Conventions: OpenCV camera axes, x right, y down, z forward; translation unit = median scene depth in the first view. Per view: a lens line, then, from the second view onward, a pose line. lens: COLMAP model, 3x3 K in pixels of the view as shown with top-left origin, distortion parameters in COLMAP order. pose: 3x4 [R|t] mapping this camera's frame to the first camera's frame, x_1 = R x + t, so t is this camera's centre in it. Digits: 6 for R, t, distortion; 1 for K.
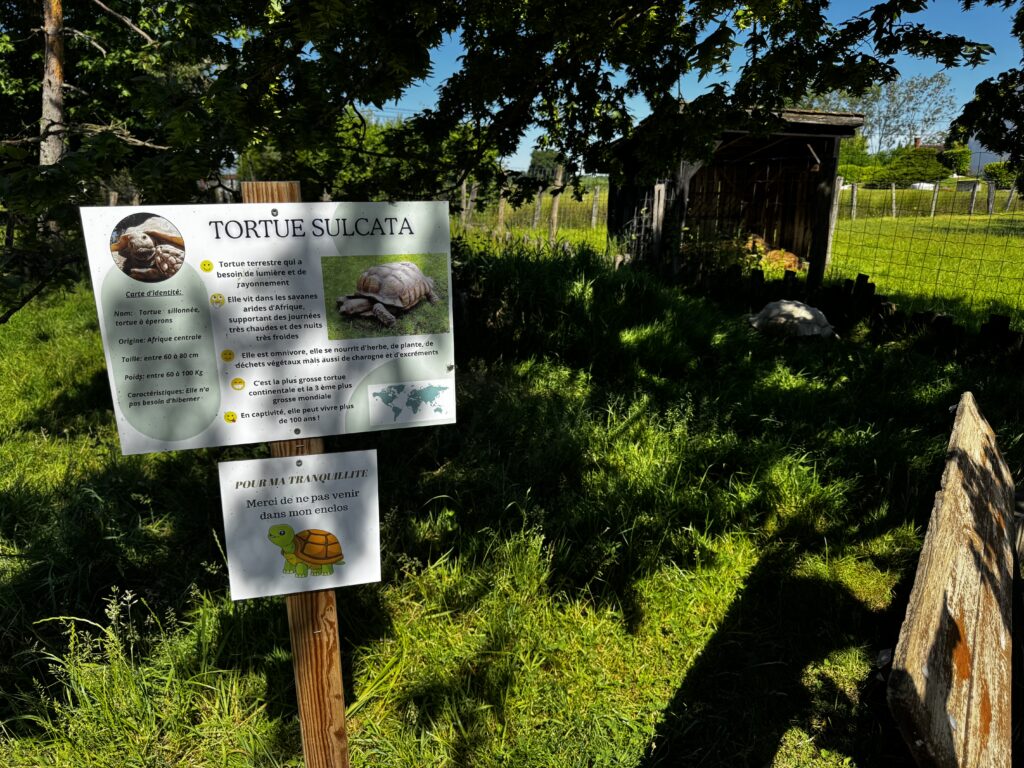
lens RADIAL K [[730.3, 0, 515.1], [0, 730.3, 381.5], [0, 0, 1]] dist [0.036362, -0.017039]
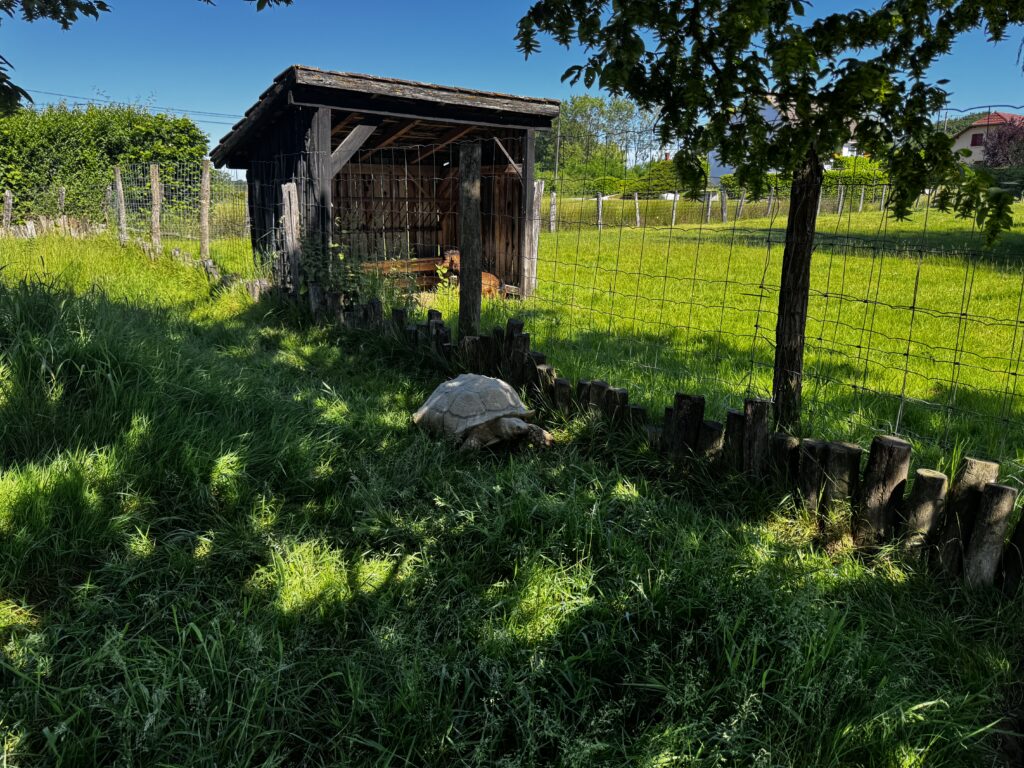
lens RADIAL K [[730.3, 0, 508.5], [0, 730.3, 386.6], [0, 0, 1]] dist [0.036362, -0.017039]
pose [[0.963787, -0.071110, 0.257017, 0.080494], [0.073208, 0.997316, 0.001408, -0.023814], [-0.256427, 0.017459, 0.966406, 0.103031]]
